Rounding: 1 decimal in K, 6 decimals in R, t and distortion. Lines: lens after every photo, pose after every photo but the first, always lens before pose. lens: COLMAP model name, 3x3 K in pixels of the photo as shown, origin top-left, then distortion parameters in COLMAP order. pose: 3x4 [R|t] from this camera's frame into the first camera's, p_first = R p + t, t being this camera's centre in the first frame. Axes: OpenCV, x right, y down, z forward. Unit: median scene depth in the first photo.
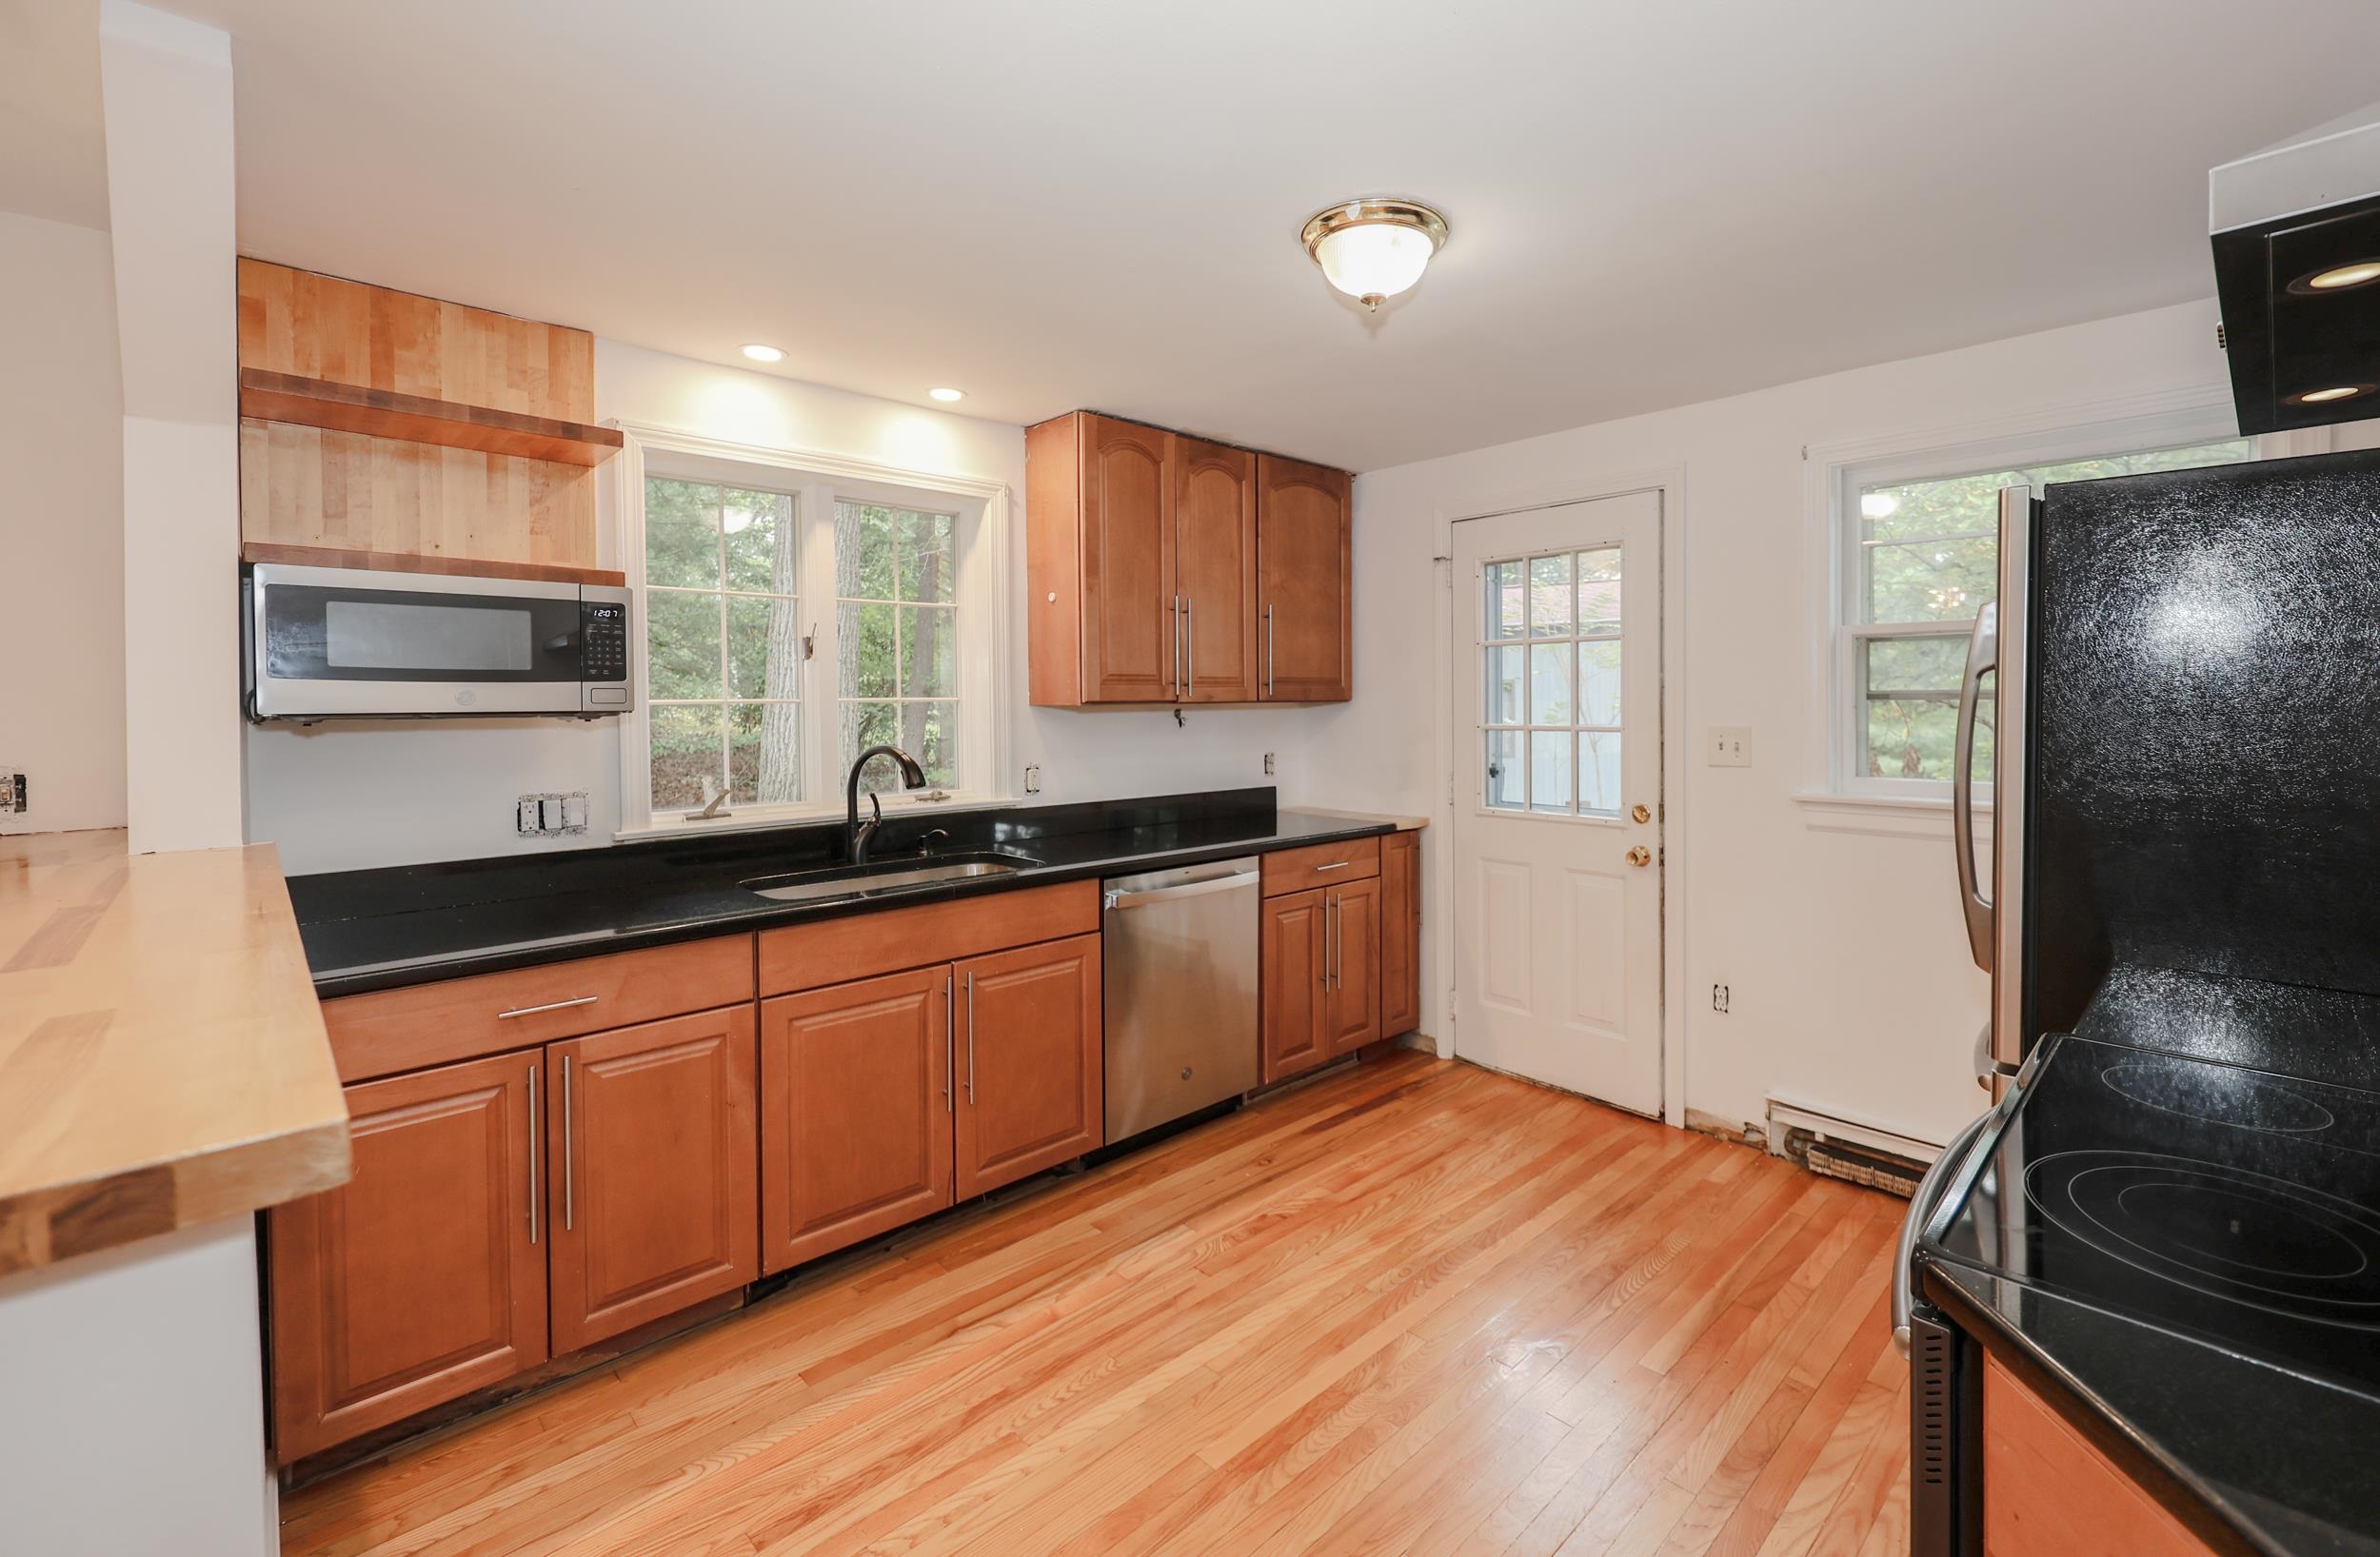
lens RADIAL K [[1020.4, 0, 1258.4], [0, 1020.4, 718.4], [0, 0, 1]] dist [0.003189, -0.000020]
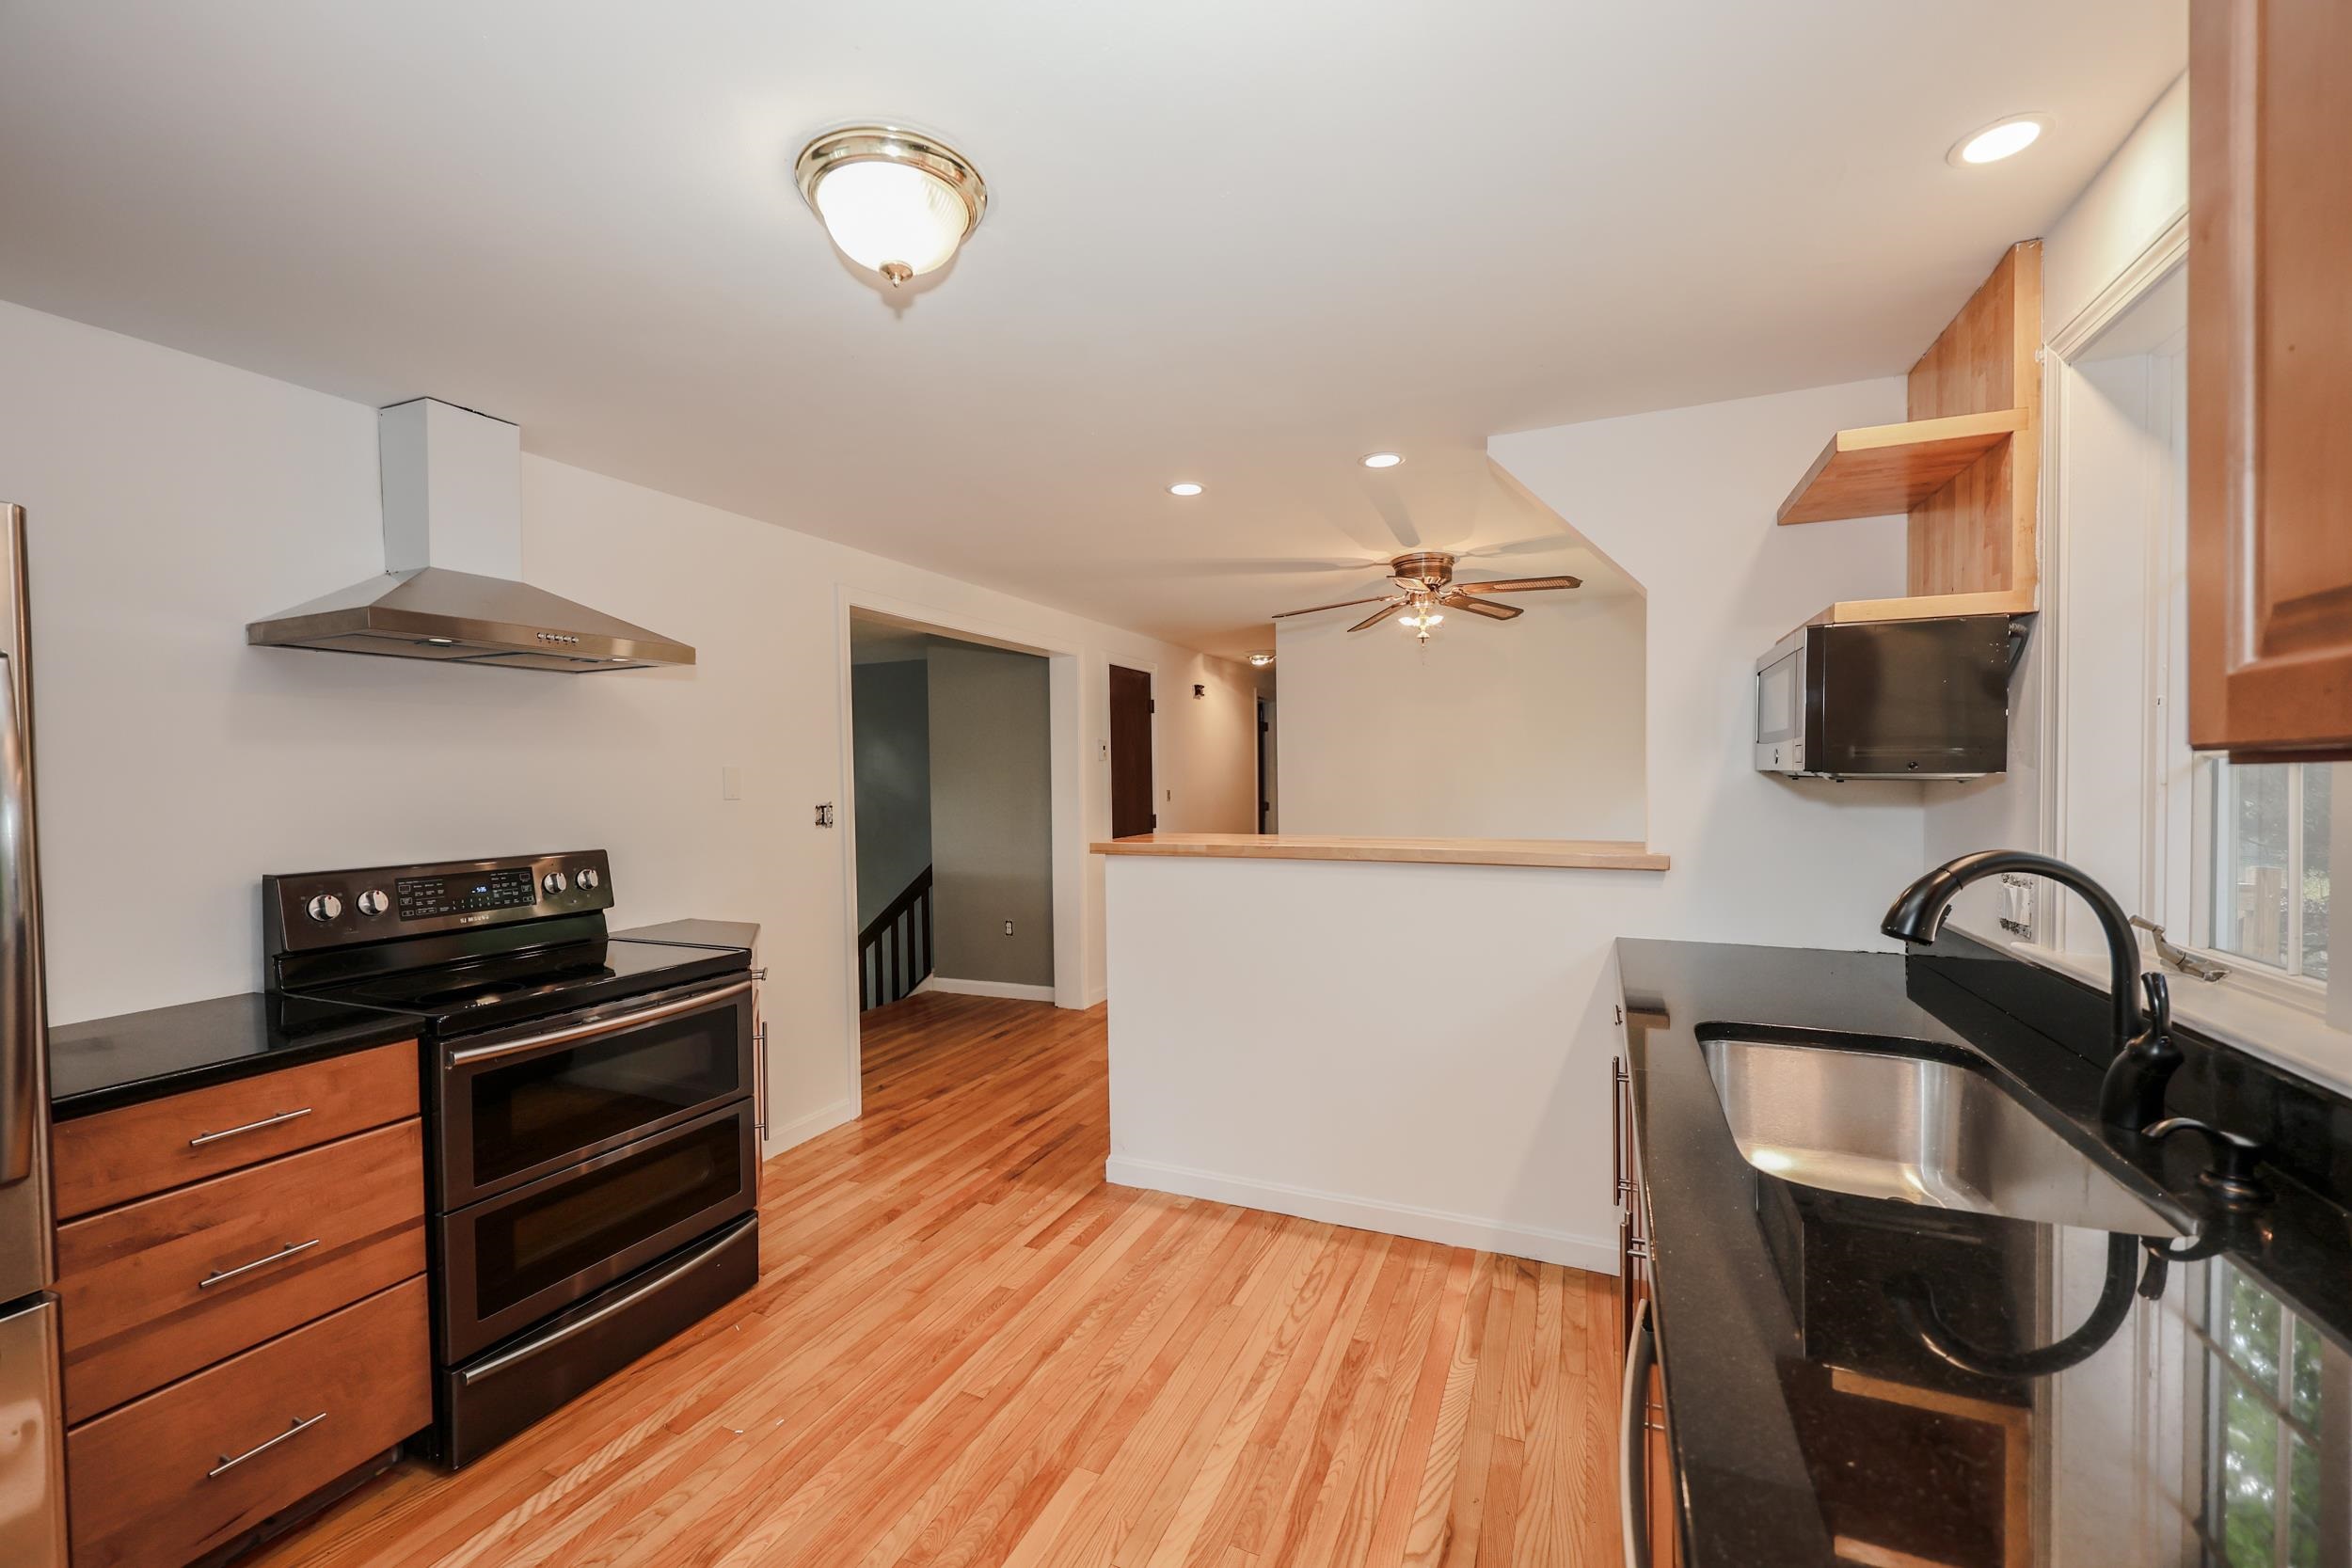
lens RADIAL K [[936.1, 0, 1172.8], [0, 936.1, 793.9], [0, 0, 1]] dist [-0.011293, -0.000090]
pose [[-0.933208, 0.025832, -0.358408, 0.126853], [0.012454, 0.999139, 0.039586, -0.020663], [0.359122, 0.032478, -0.932725, 1.222267]]
